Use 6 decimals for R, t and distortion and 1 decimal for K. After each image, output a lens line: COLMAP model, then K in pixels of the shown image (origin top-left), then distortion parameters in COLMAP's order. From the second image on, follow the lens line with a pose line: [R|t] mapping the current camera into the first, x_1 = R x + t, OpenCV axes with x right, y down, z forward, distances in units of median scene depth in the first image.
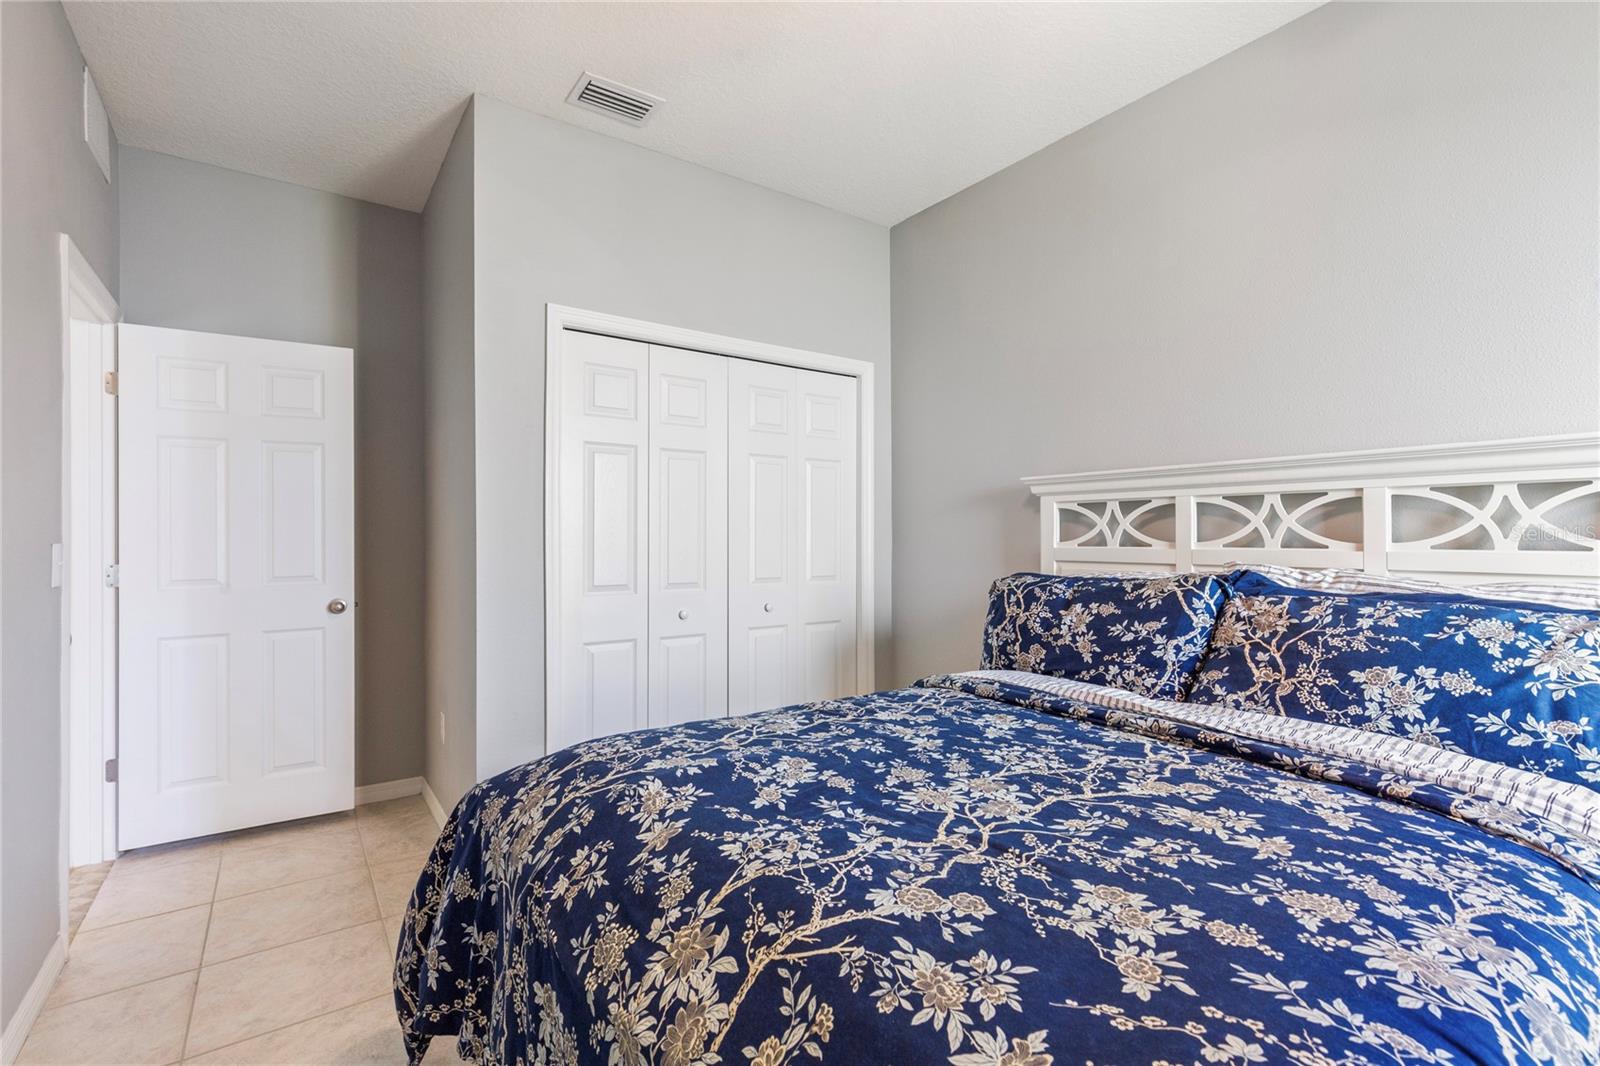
lens RADIAL K [[757.7, 0, 800.0], [0, 757.7, 533.0], [0, 0, 1]] dist [0.033508, 0.000080]
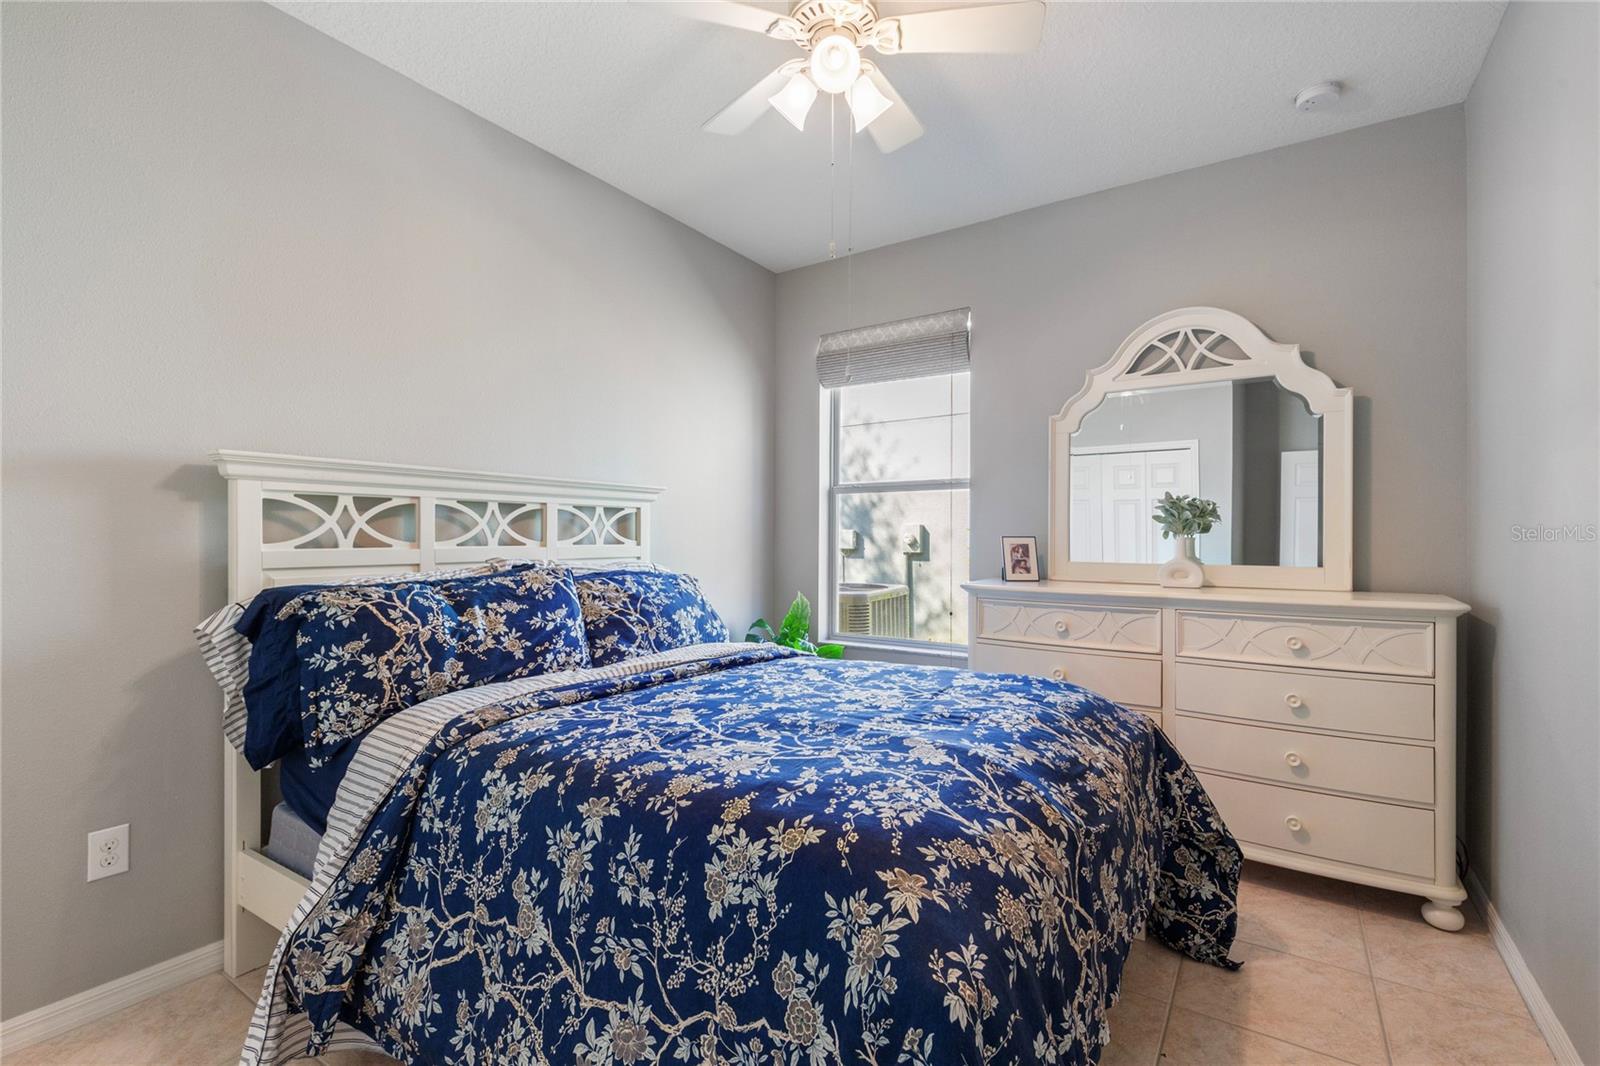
lens RADIAL K [[720.7, 0, 797.6], [0, 720.7, 541.1], [0, 0, 1]] dist [0.003831, 0.000085]
pose [[-0.356877, -0.004050, 0.934143, -0.723715], [-0.003835, 0.999989, 0.002871, 0.007727], [-0.934144, -0.002558, -0.356888, 1.091054]]
